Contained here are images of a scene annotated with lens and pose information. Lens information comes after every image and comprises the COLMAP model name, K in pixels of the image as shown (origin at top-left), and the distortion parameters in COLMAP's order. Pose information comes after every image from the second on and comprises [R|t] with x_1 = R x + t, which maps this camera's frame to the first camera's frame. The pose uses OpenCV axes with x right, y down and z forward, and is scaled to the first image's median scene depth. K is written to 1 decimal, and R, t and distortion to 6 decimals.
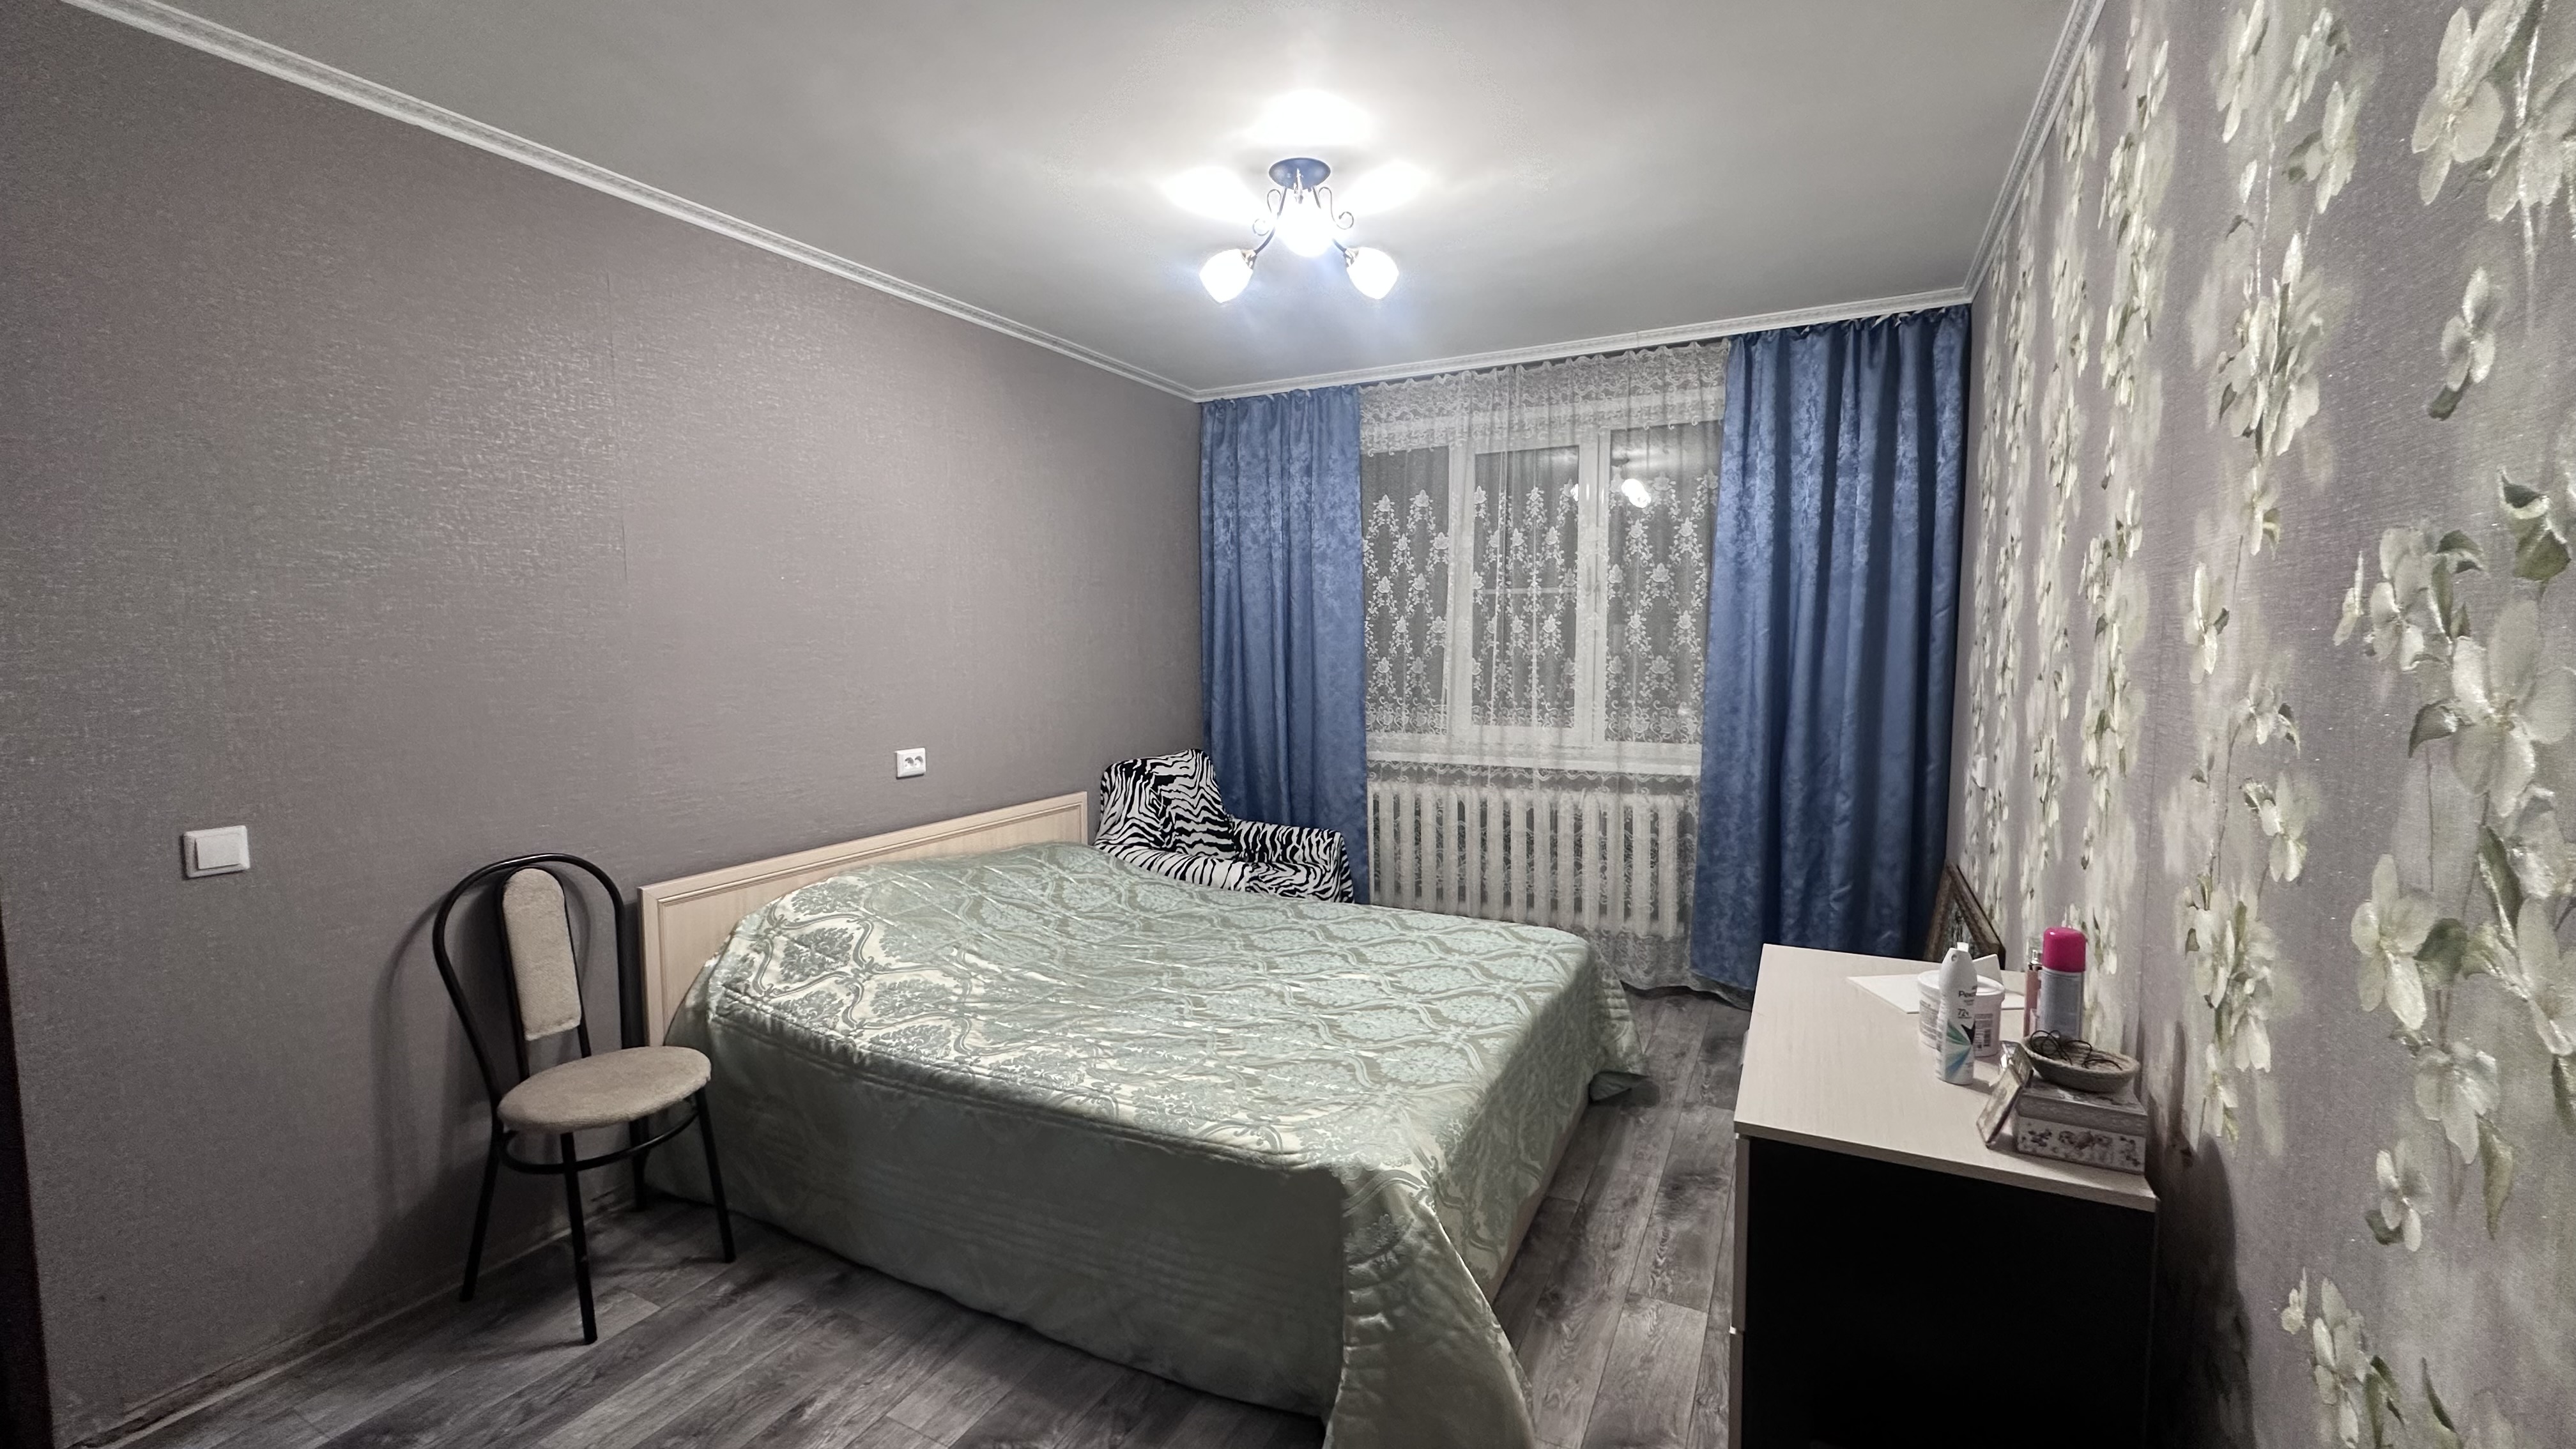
lens RADIAL K [[1029.9, 0, 1283.7], [0, 1029.9, 727.7], [0, 0, 1]] dist [-0.005932, 0.000381]
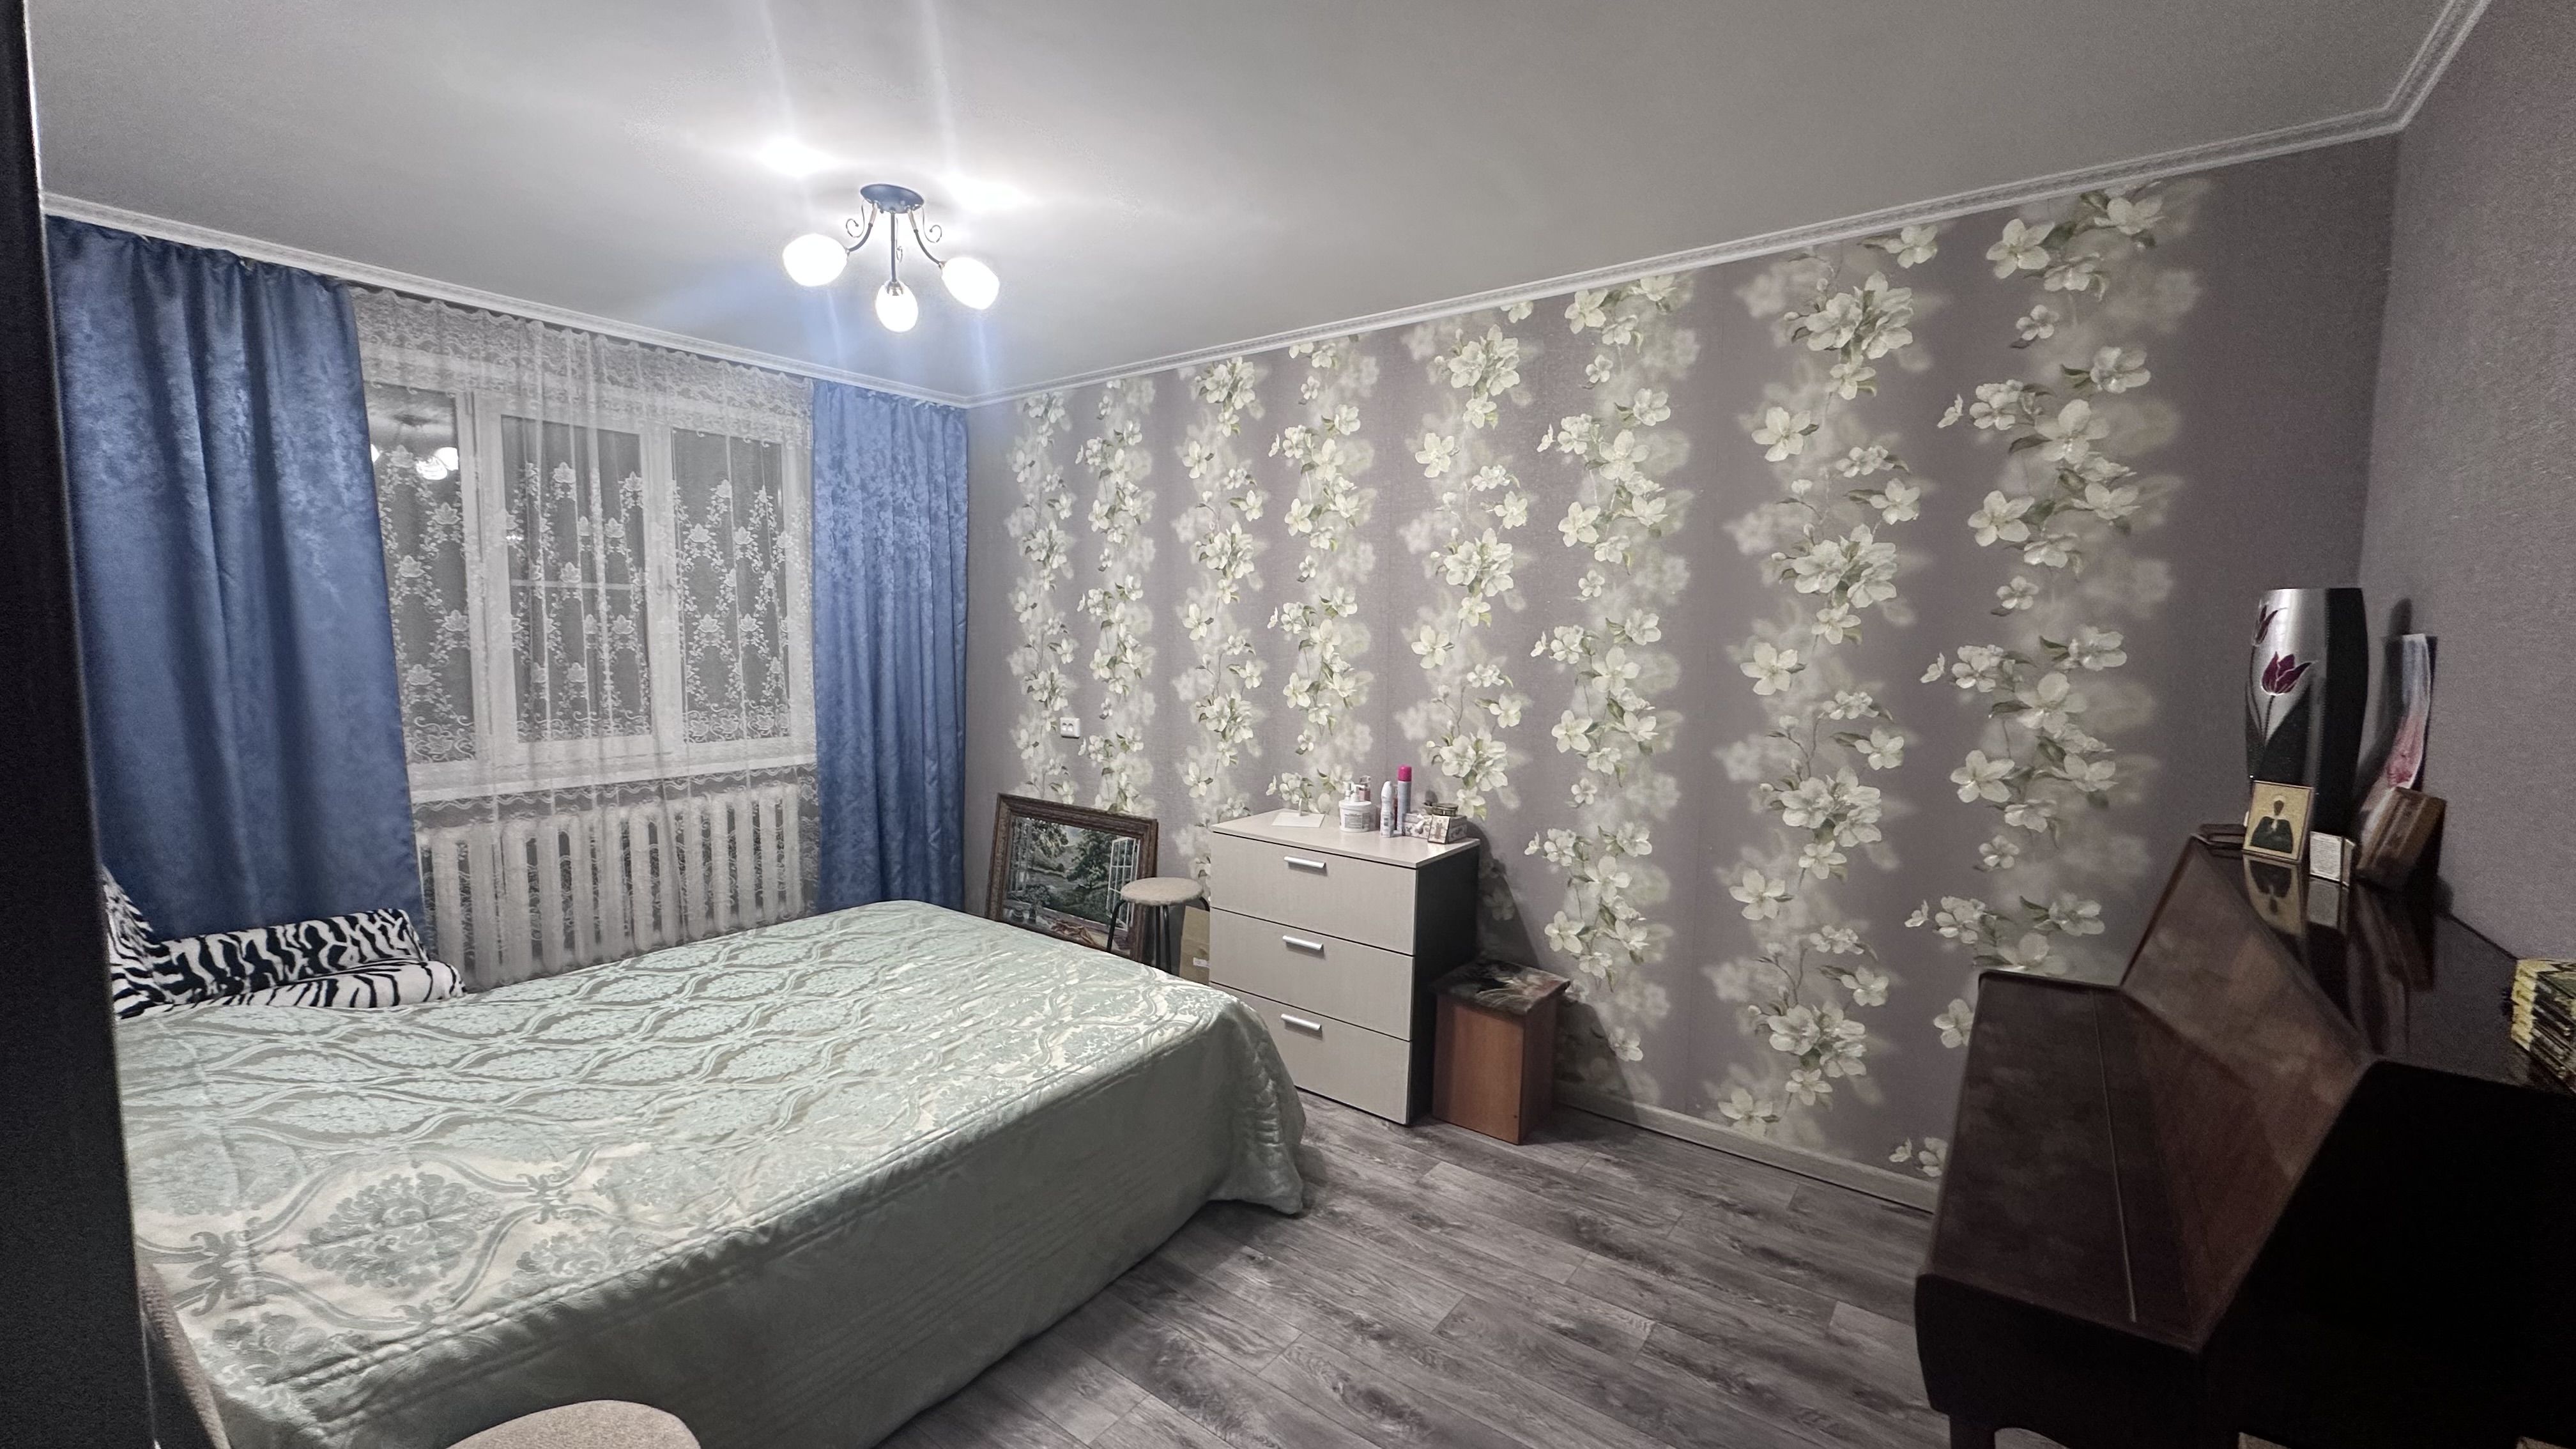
lens RADIAL K [[1029.9, 0, 1299.1], [0, 1029.9, 728.3], [0, 0, 1]] dist [-0.005932, 0.000381]
pose [[0.152268, -0.084075, 0.984757, -0.572222], [0.072724, 0.994627, 0.073673, -0.032454], [-0.985660, 0.060398, 0.157564, 0.271930]]
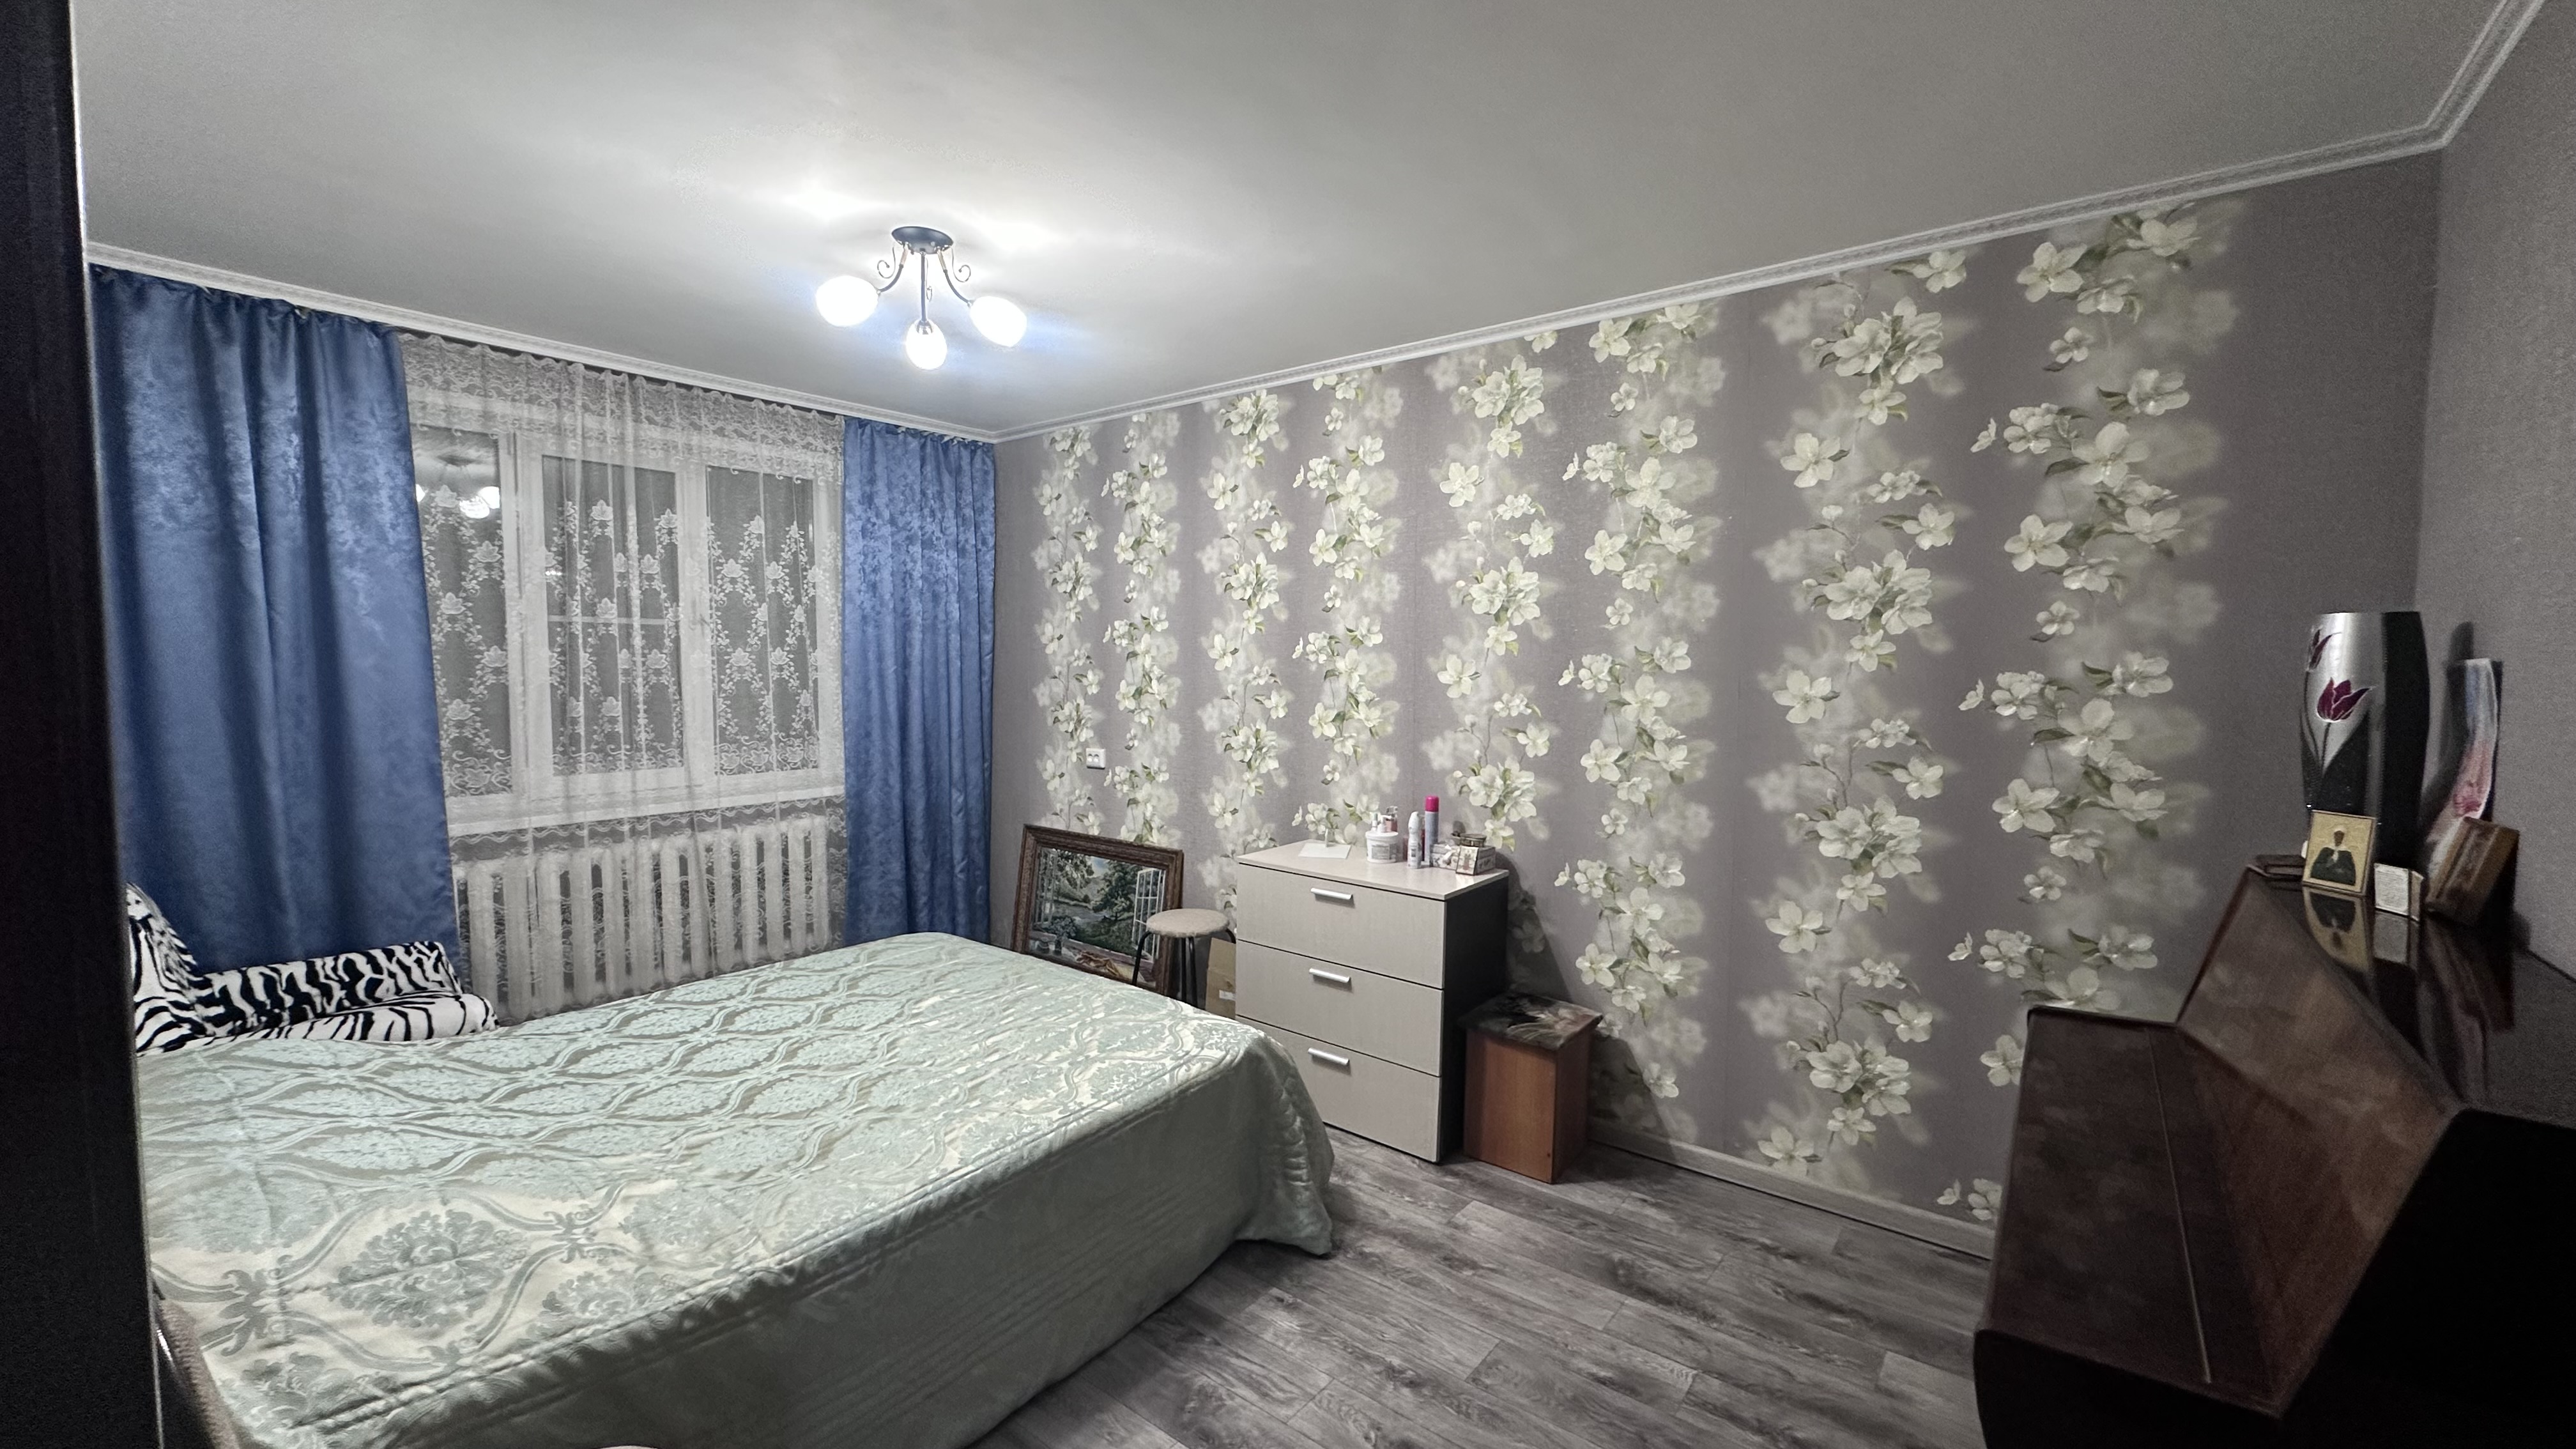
lens RADIAL K [[1029.9, 0, 1298.8], [0, 1029.9, 727.5], [0, 0, 1]] dist [-0.005932, 0.000381]
pose [[0.174924, -0.057556, 0.982898, -0.569104], [0.078898, 0.995899, 0.044276, -0.034303], [-0.981416, 0.069804, 0.178747, 0.273900]]
